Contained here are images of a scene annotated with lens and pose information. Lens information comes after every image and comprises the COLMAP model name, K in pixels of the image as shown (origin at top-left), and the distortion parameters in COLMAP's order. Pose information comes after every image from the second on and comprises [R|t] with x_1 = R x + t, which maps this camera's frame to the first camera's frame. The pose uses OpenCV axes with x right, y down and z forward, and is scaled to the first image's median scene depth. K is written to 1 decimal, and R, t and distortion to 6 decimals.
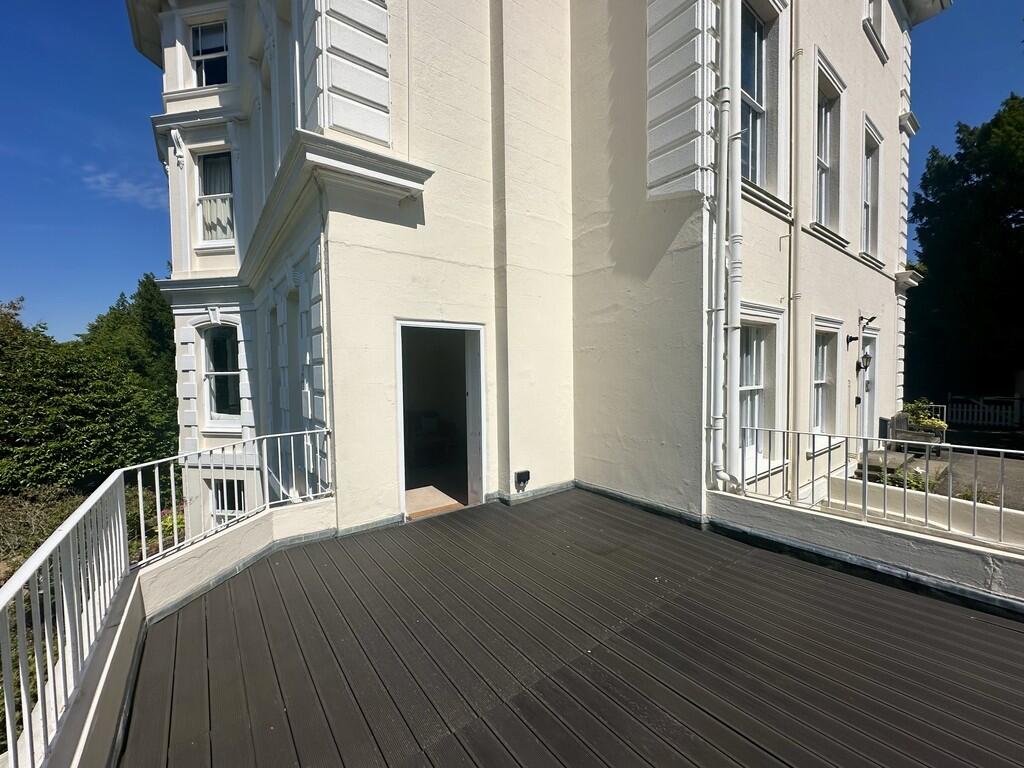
lens RADIAL K [[408.7, 0, 512.0], [0, 408.7, 384.0], [0, 0, 1]] dist [-0.003395, 0.000399]
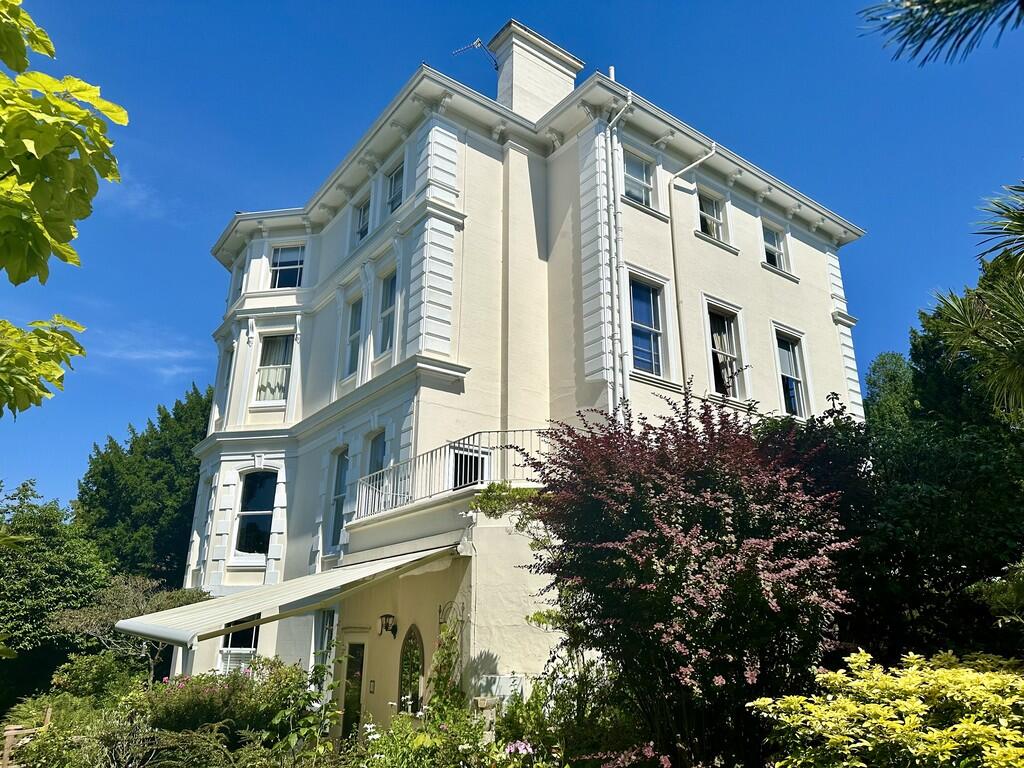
lens RADIAL K [[721.0, 0, 512.0], [0, 721.0, 384.0], [0, 0, 1]] dist [0.000360, 0.000502]
pose [[0.999639, 0.012668, -0.023679, 0.039280], [-0.020469, 0.930188, -0.366511, 0.366757], [0.017383, 0.366864, 0.930112, -0.985318]]
